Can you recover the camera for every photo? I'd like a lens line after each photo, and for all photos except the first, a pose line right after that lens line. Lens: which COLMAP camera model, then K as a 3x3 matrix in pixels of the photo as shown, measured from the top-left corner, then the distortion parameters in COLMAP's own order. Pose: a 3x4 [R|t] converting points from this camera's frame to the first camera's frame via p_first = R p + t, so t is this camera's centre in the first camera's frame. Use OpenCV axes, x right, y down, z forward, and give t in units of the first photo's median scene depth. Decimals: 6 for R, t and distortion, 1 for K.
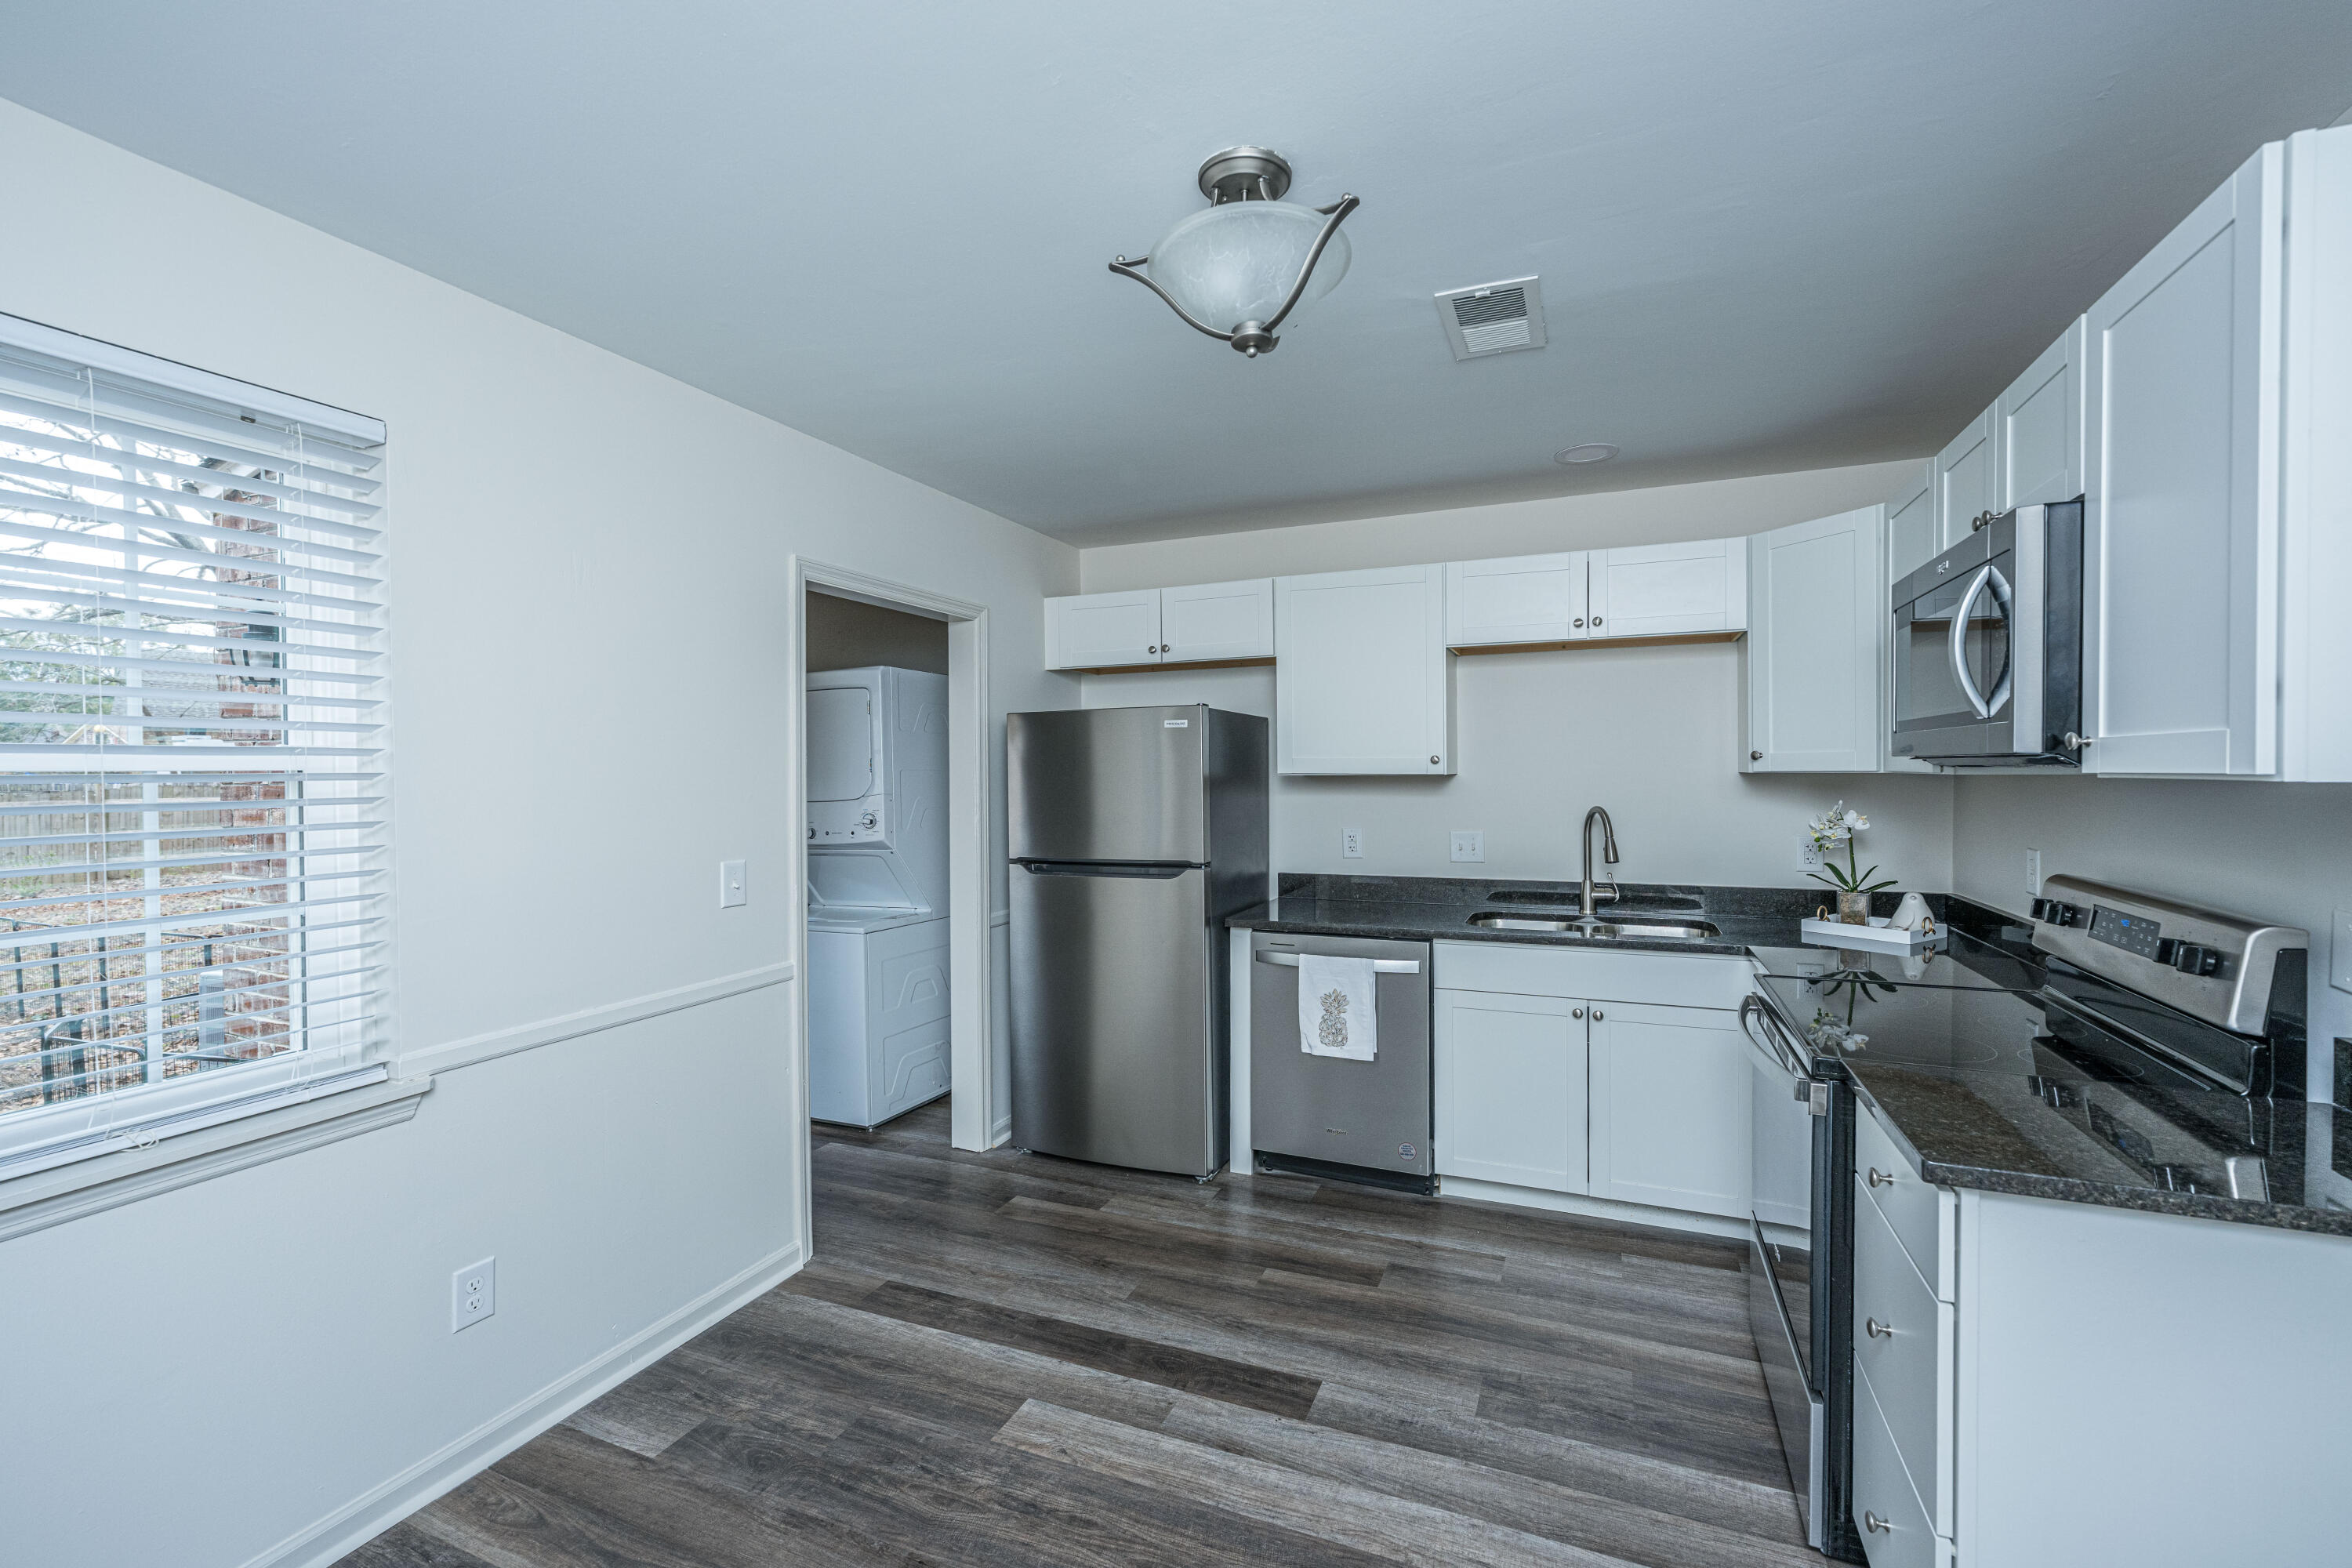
lens RADIAL K [[994.8, 0, 1179.8], [0, 994.8, 759.6], [0, 0, 1]] dist [-0.000804, -0.000061]
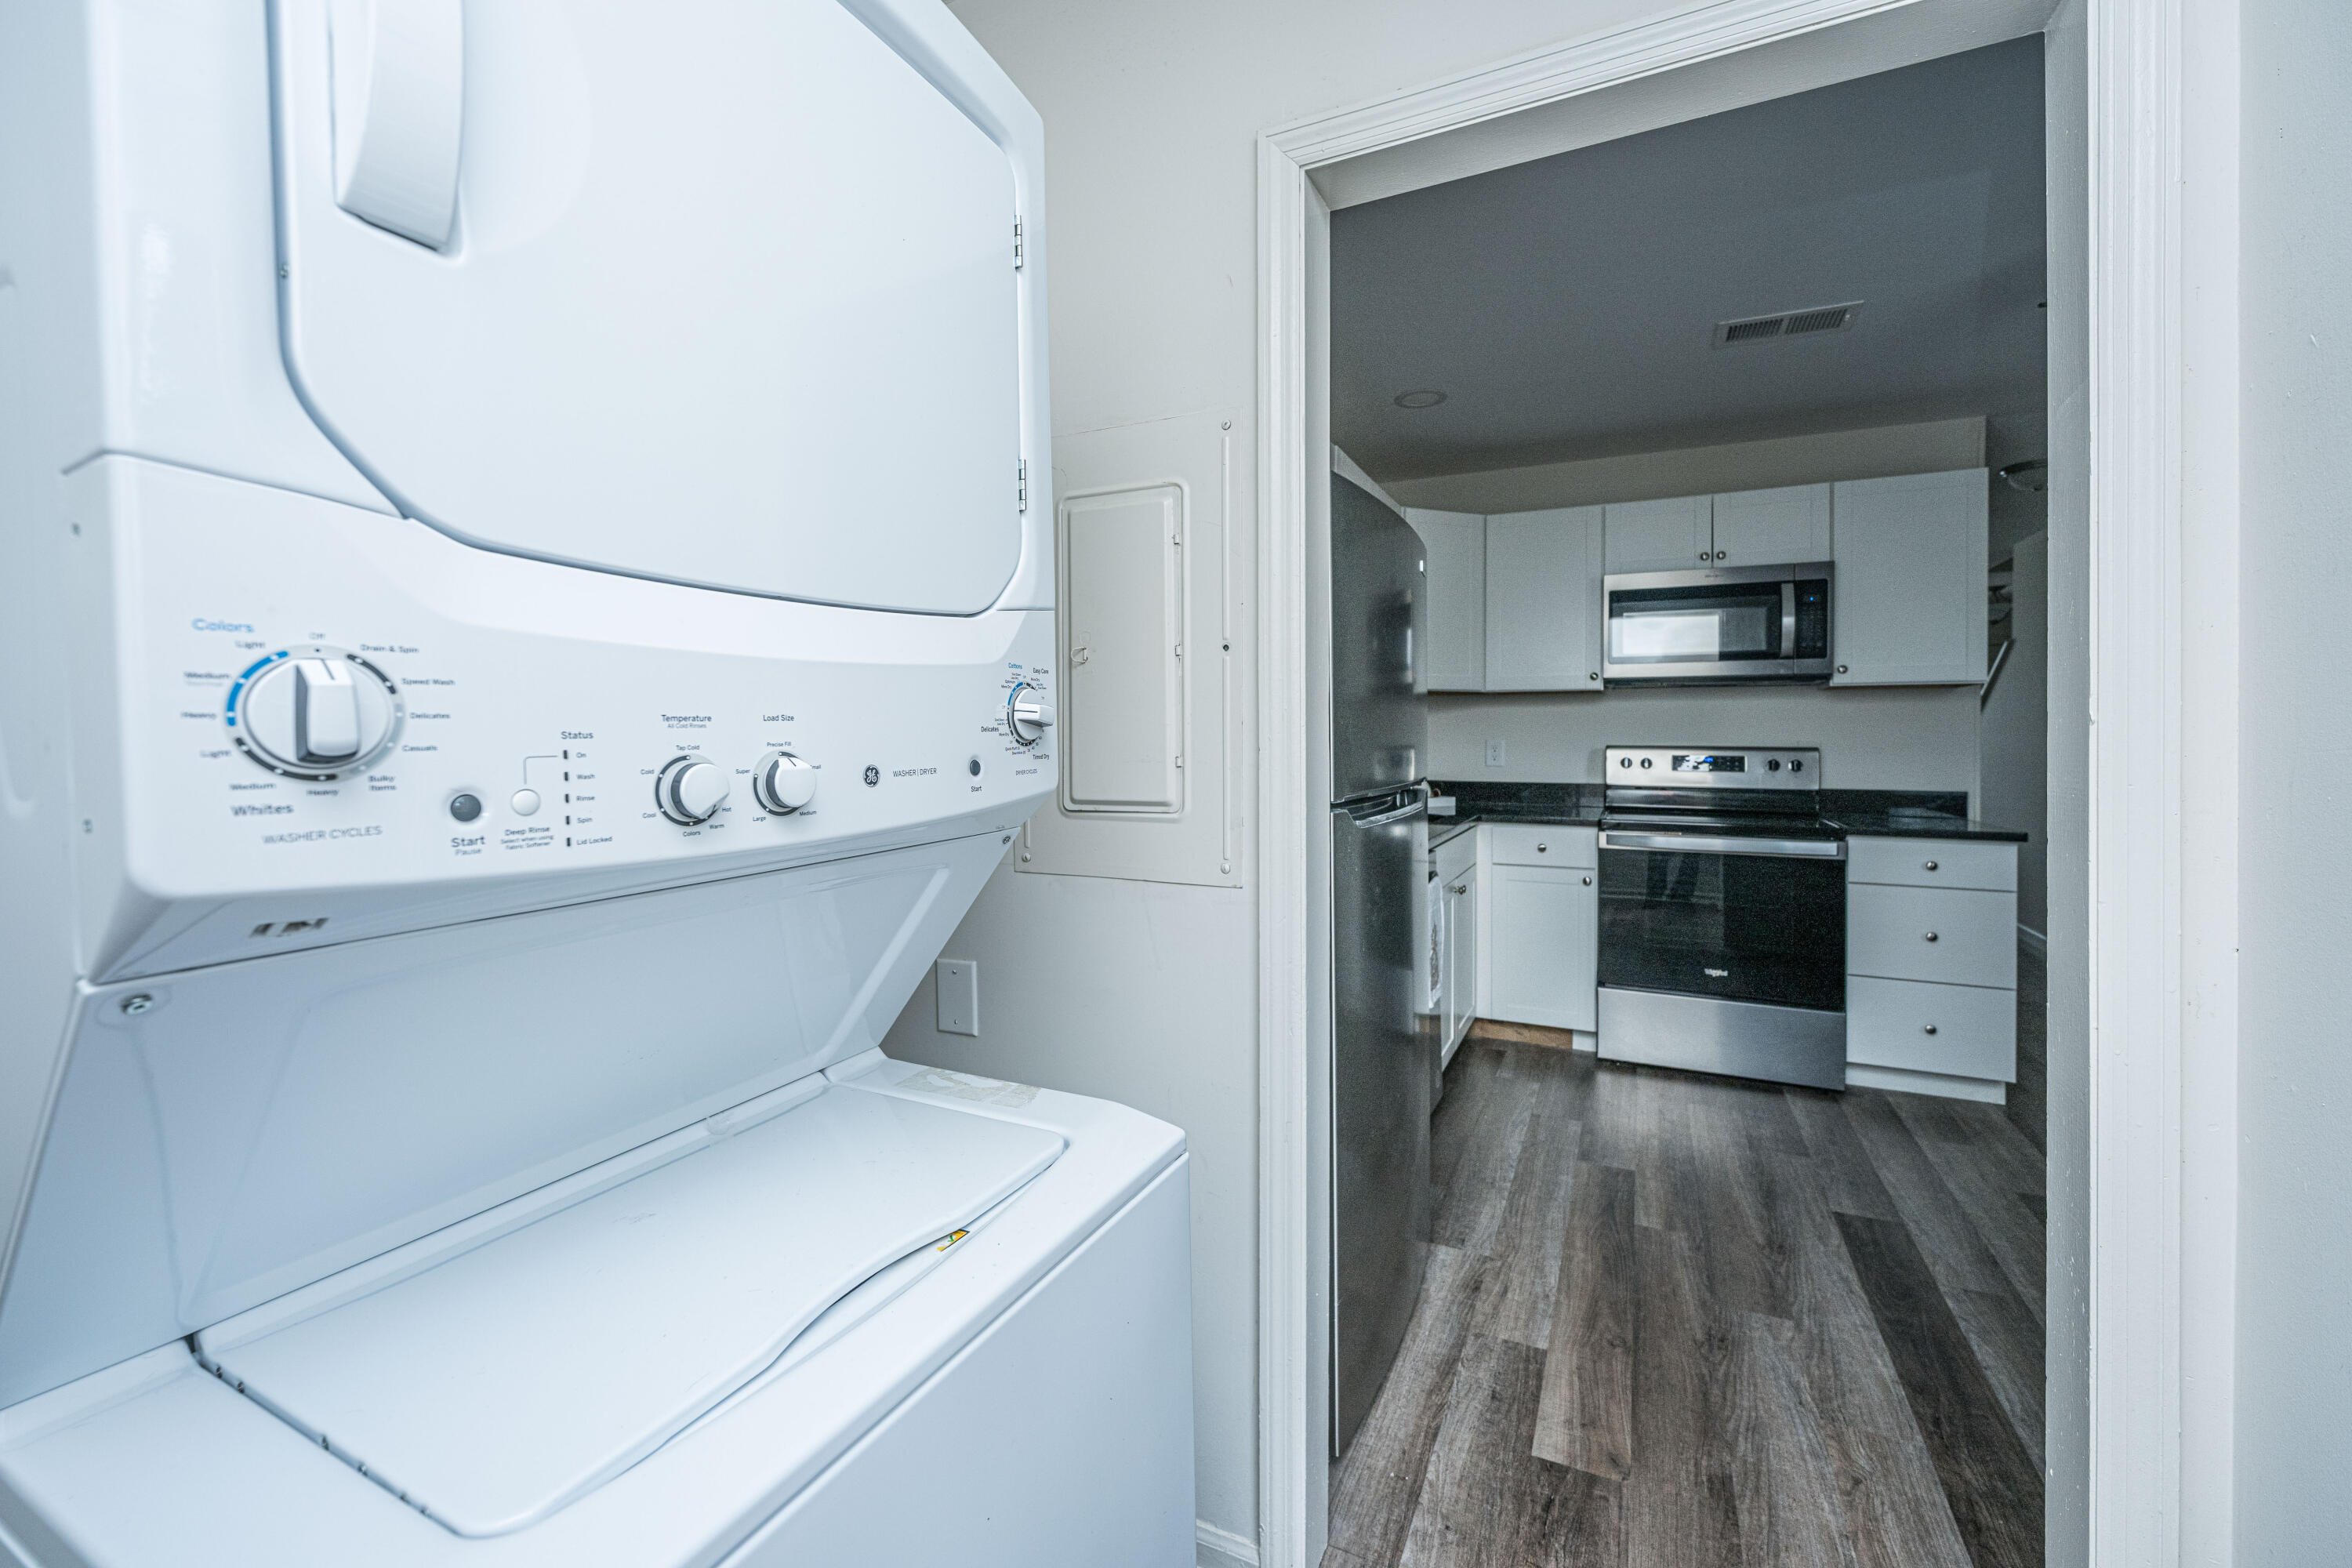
lens RADIAL K [[930.8, 0, 1182.8], [0, 930.8, 730.3], [0, 0, 1]] dist [0.000622, 0.000144]
pose [[0.055101, 0.013018, 0.998396, -0.979174], [-0.011311, 0.999859, -0.012413, 0.093891], [-0.998417, -0.010609, 0.055241, 1.698990]]
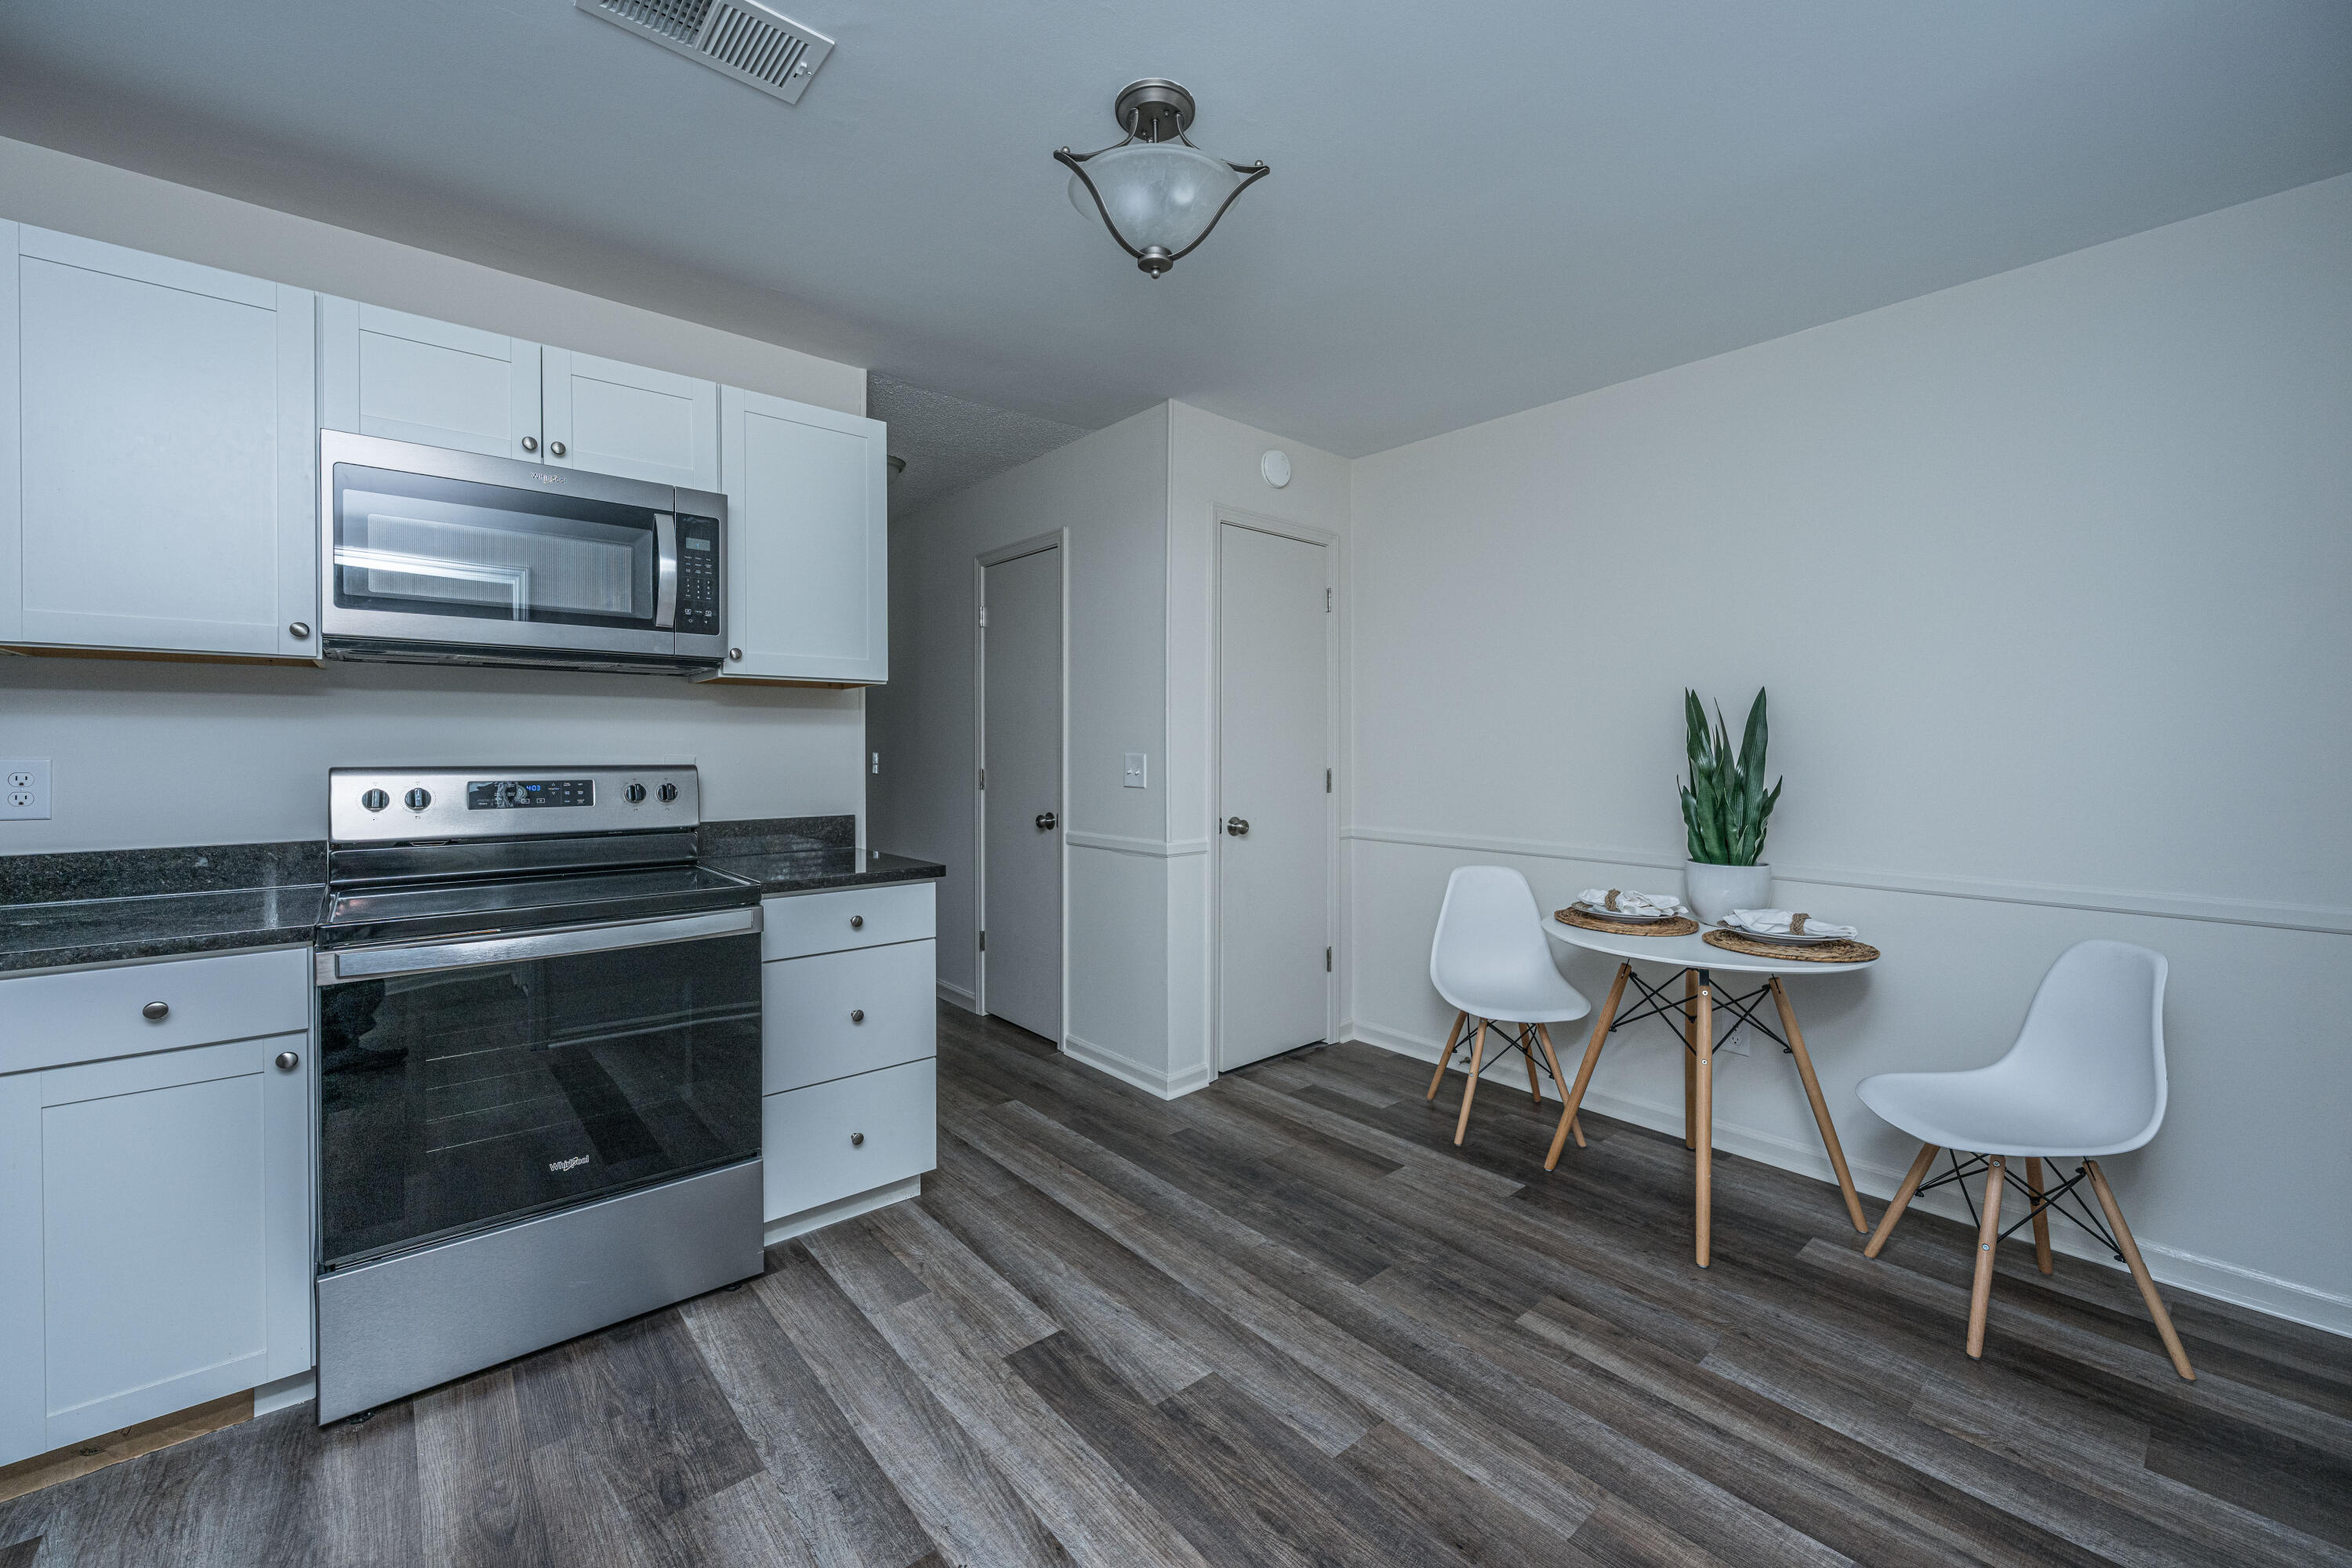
lens RADIAL K [[945.7, 0, 1155.1], [0, 945.7, 764.2], [0, 0, 1]] dist [0.000139, 0.000343]
pose [[-0.888559, -0.002746, 0.458754, -0.313133], [0.001648, 0.999957, 0.009177, 0.079954], [-0.458759, 0.008910, -0.888516, 1.446819]]
